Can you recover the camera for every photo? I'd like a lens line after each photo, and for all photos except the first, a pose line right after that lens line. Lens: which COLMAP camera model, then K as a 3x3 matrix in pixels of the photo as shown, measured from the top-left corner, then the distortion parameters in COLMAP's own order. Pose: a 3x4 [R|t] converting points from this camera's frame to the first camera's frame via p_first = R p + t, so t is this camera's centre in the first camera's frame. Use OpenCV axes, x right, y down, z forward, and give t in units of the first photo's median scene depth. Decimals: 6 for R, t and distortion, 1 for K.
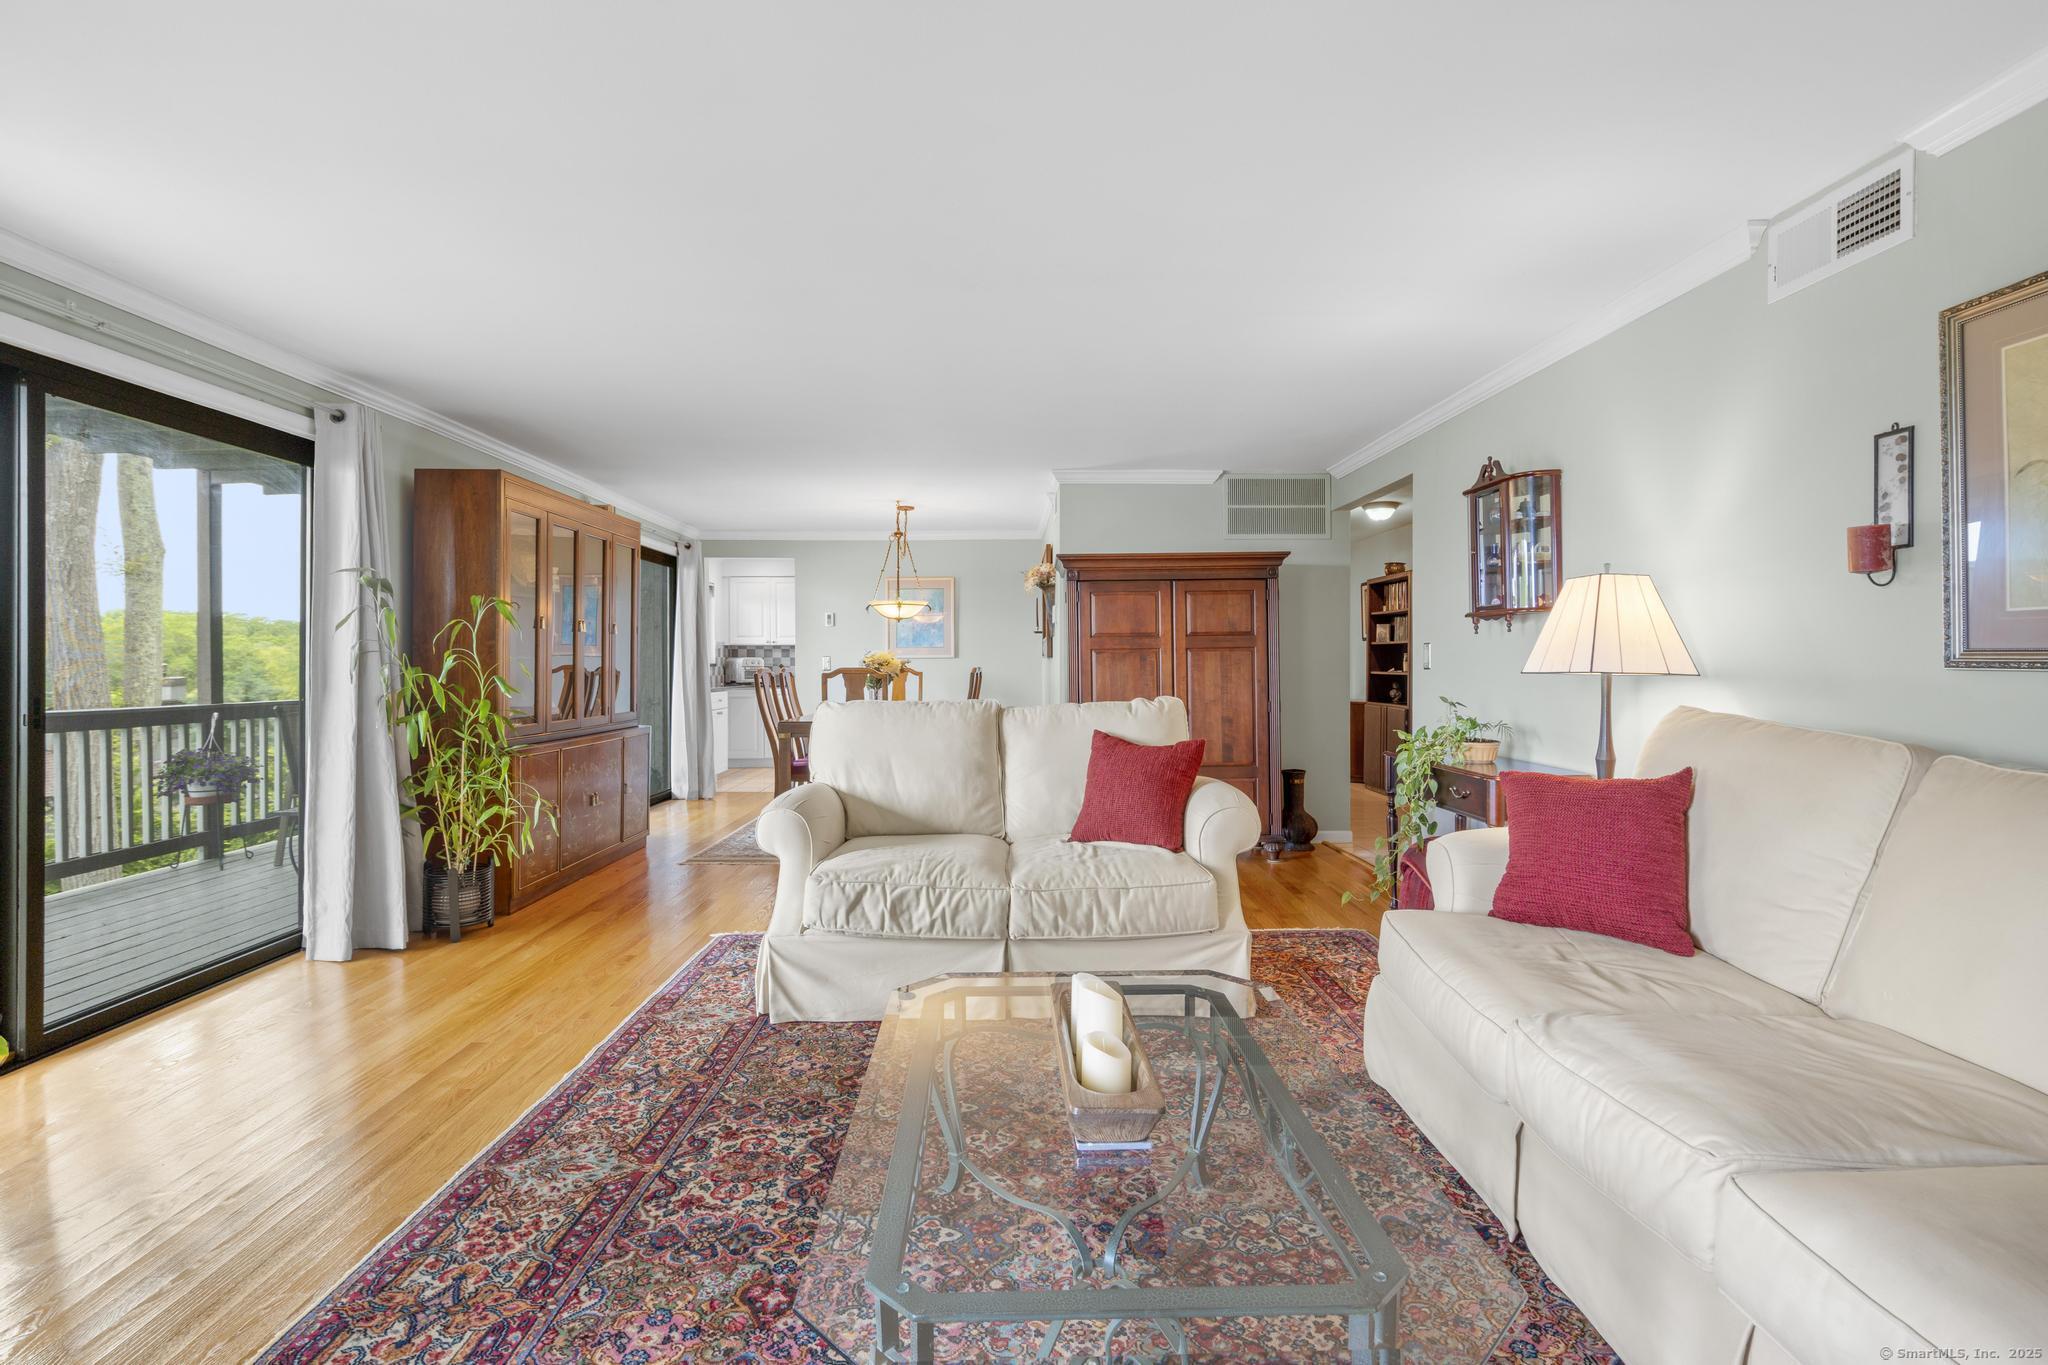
lens RADIAL K [[950.6, 0, 1036.5], [0, 950.6, 666.0], [0, 0, 1]] dist [-0.001001, 0.000158]
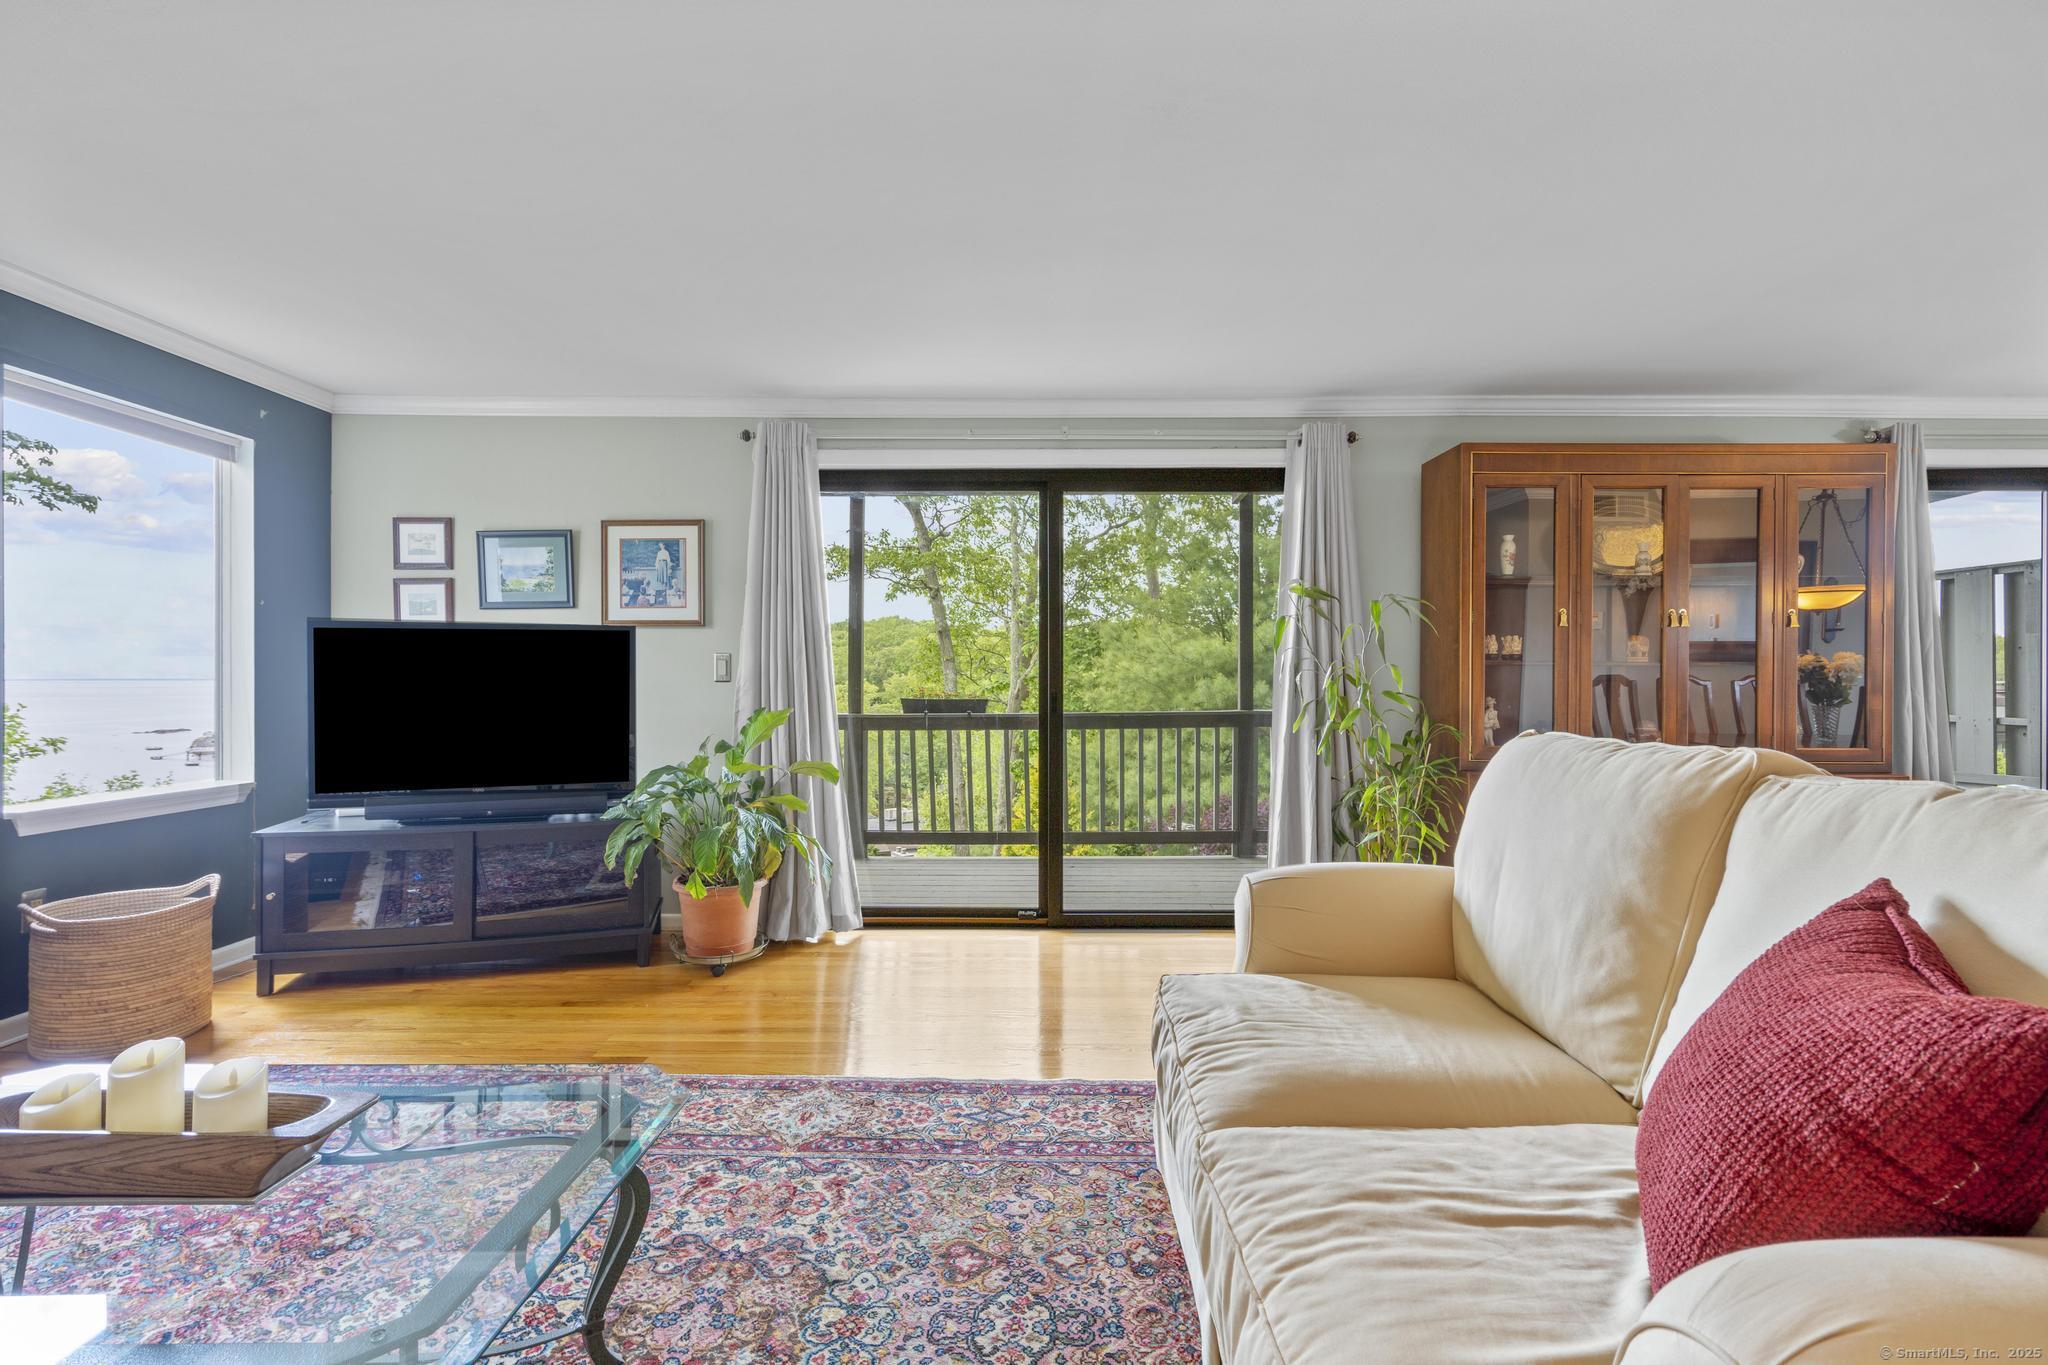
lens RADIAL K [[950.6, 0, 1029.2], [0, 950.6, 680.2], [0, 0, 1]] dist [-0.001001, 0.000158]
pose [[-0.039550, -0.000630, -0.999217, 0.569887], [-0.007557, 0.999971, -0.000331, 0.017625], [0.999189, 0.007538, -0.039553, 1.216966]]
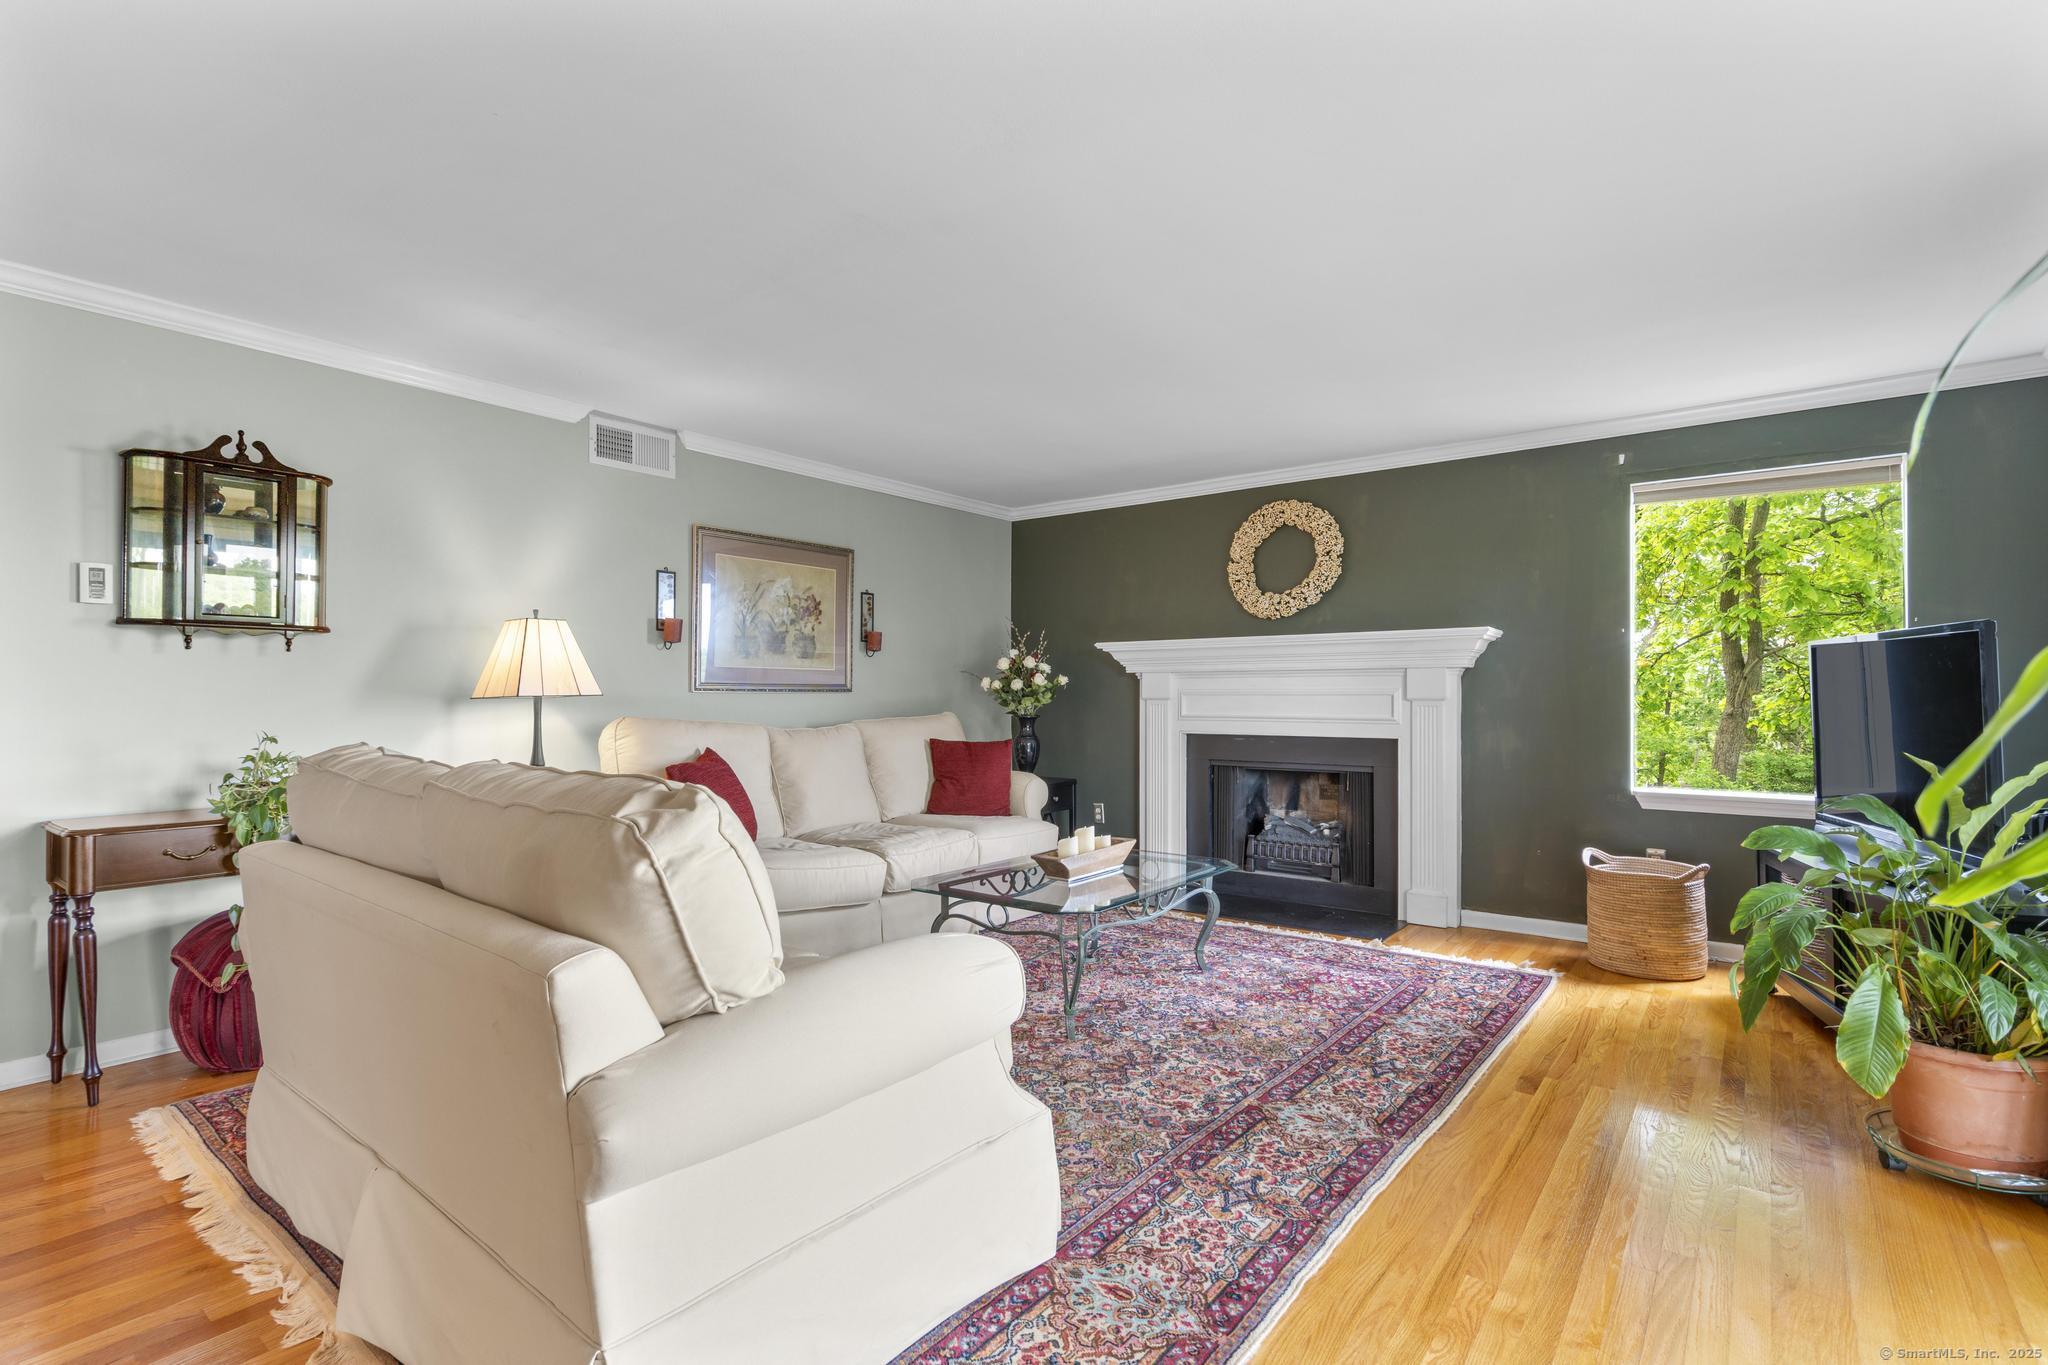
lens RADIAL K [[950.6, 0, 1017.3], [0, 950.6, 687.2], [0, 0, 1]] dist [-0.001001, 0.000158]
pose [[-0.764450, 0.008187, 0.644631, -0.900192], [0.005262, 0.999965, -0.006461, 0.007889], [-0.644661, -0.001547, -0.764467, 1.984895]]
